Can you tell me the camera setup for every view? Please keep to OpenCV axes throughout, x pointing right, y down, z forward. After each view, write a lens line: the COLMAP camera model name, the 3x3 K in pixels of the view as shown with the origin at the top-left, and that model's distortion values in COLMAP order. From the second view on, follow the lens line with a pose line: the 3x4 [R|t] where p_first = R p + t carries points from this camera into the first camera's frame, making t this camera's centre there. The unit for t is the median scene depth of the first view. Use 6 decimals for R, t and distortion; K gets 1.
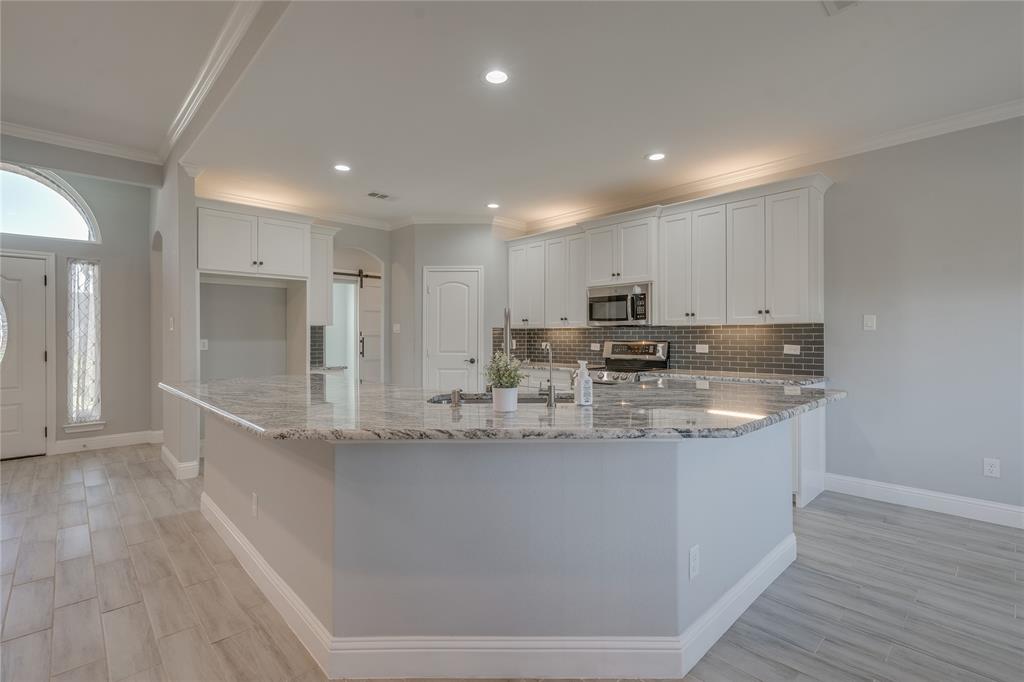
lens RADIAL K [[469.3, 0, 514.1], [0, 469.3, 337.3], [0, 0, 1]] dist [-0.005734, 0.000168]
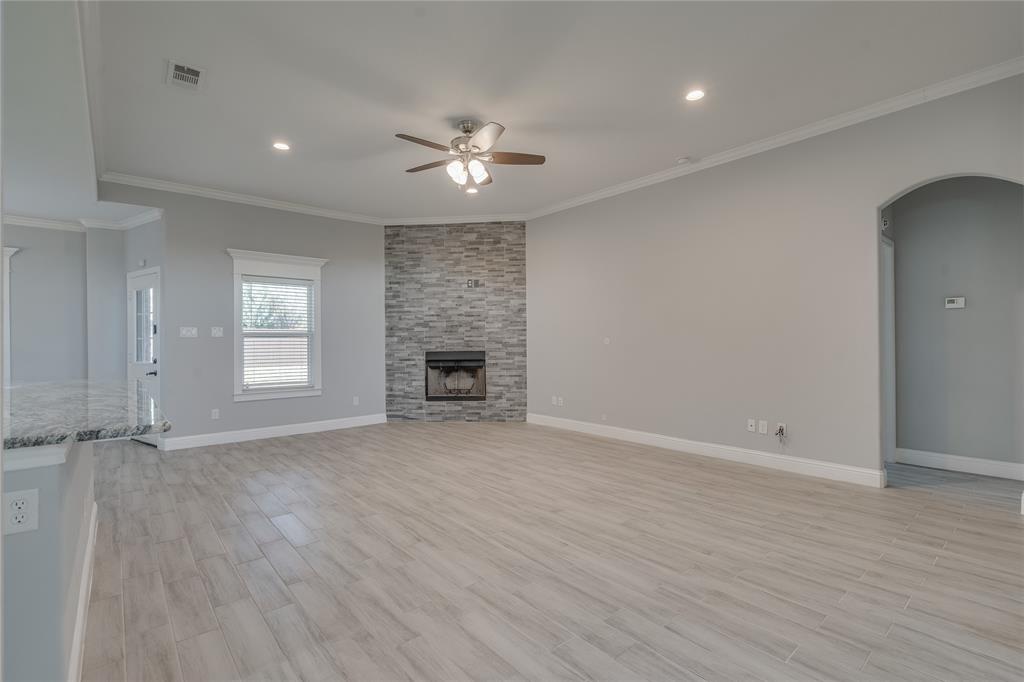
lens RADIAL K [[467.0, 0, 512.0], [0, 467.0, 341.0], [0, 0, 1]] dist [-0.002407, 0.000011]
pose [[-0.998296, 0.010024, 0.057491, -0.759889], [0.009952, 0.999949, -0.001550, 0.010535], [-0.057504, -0.000975, -0.998345, 0.971604]]
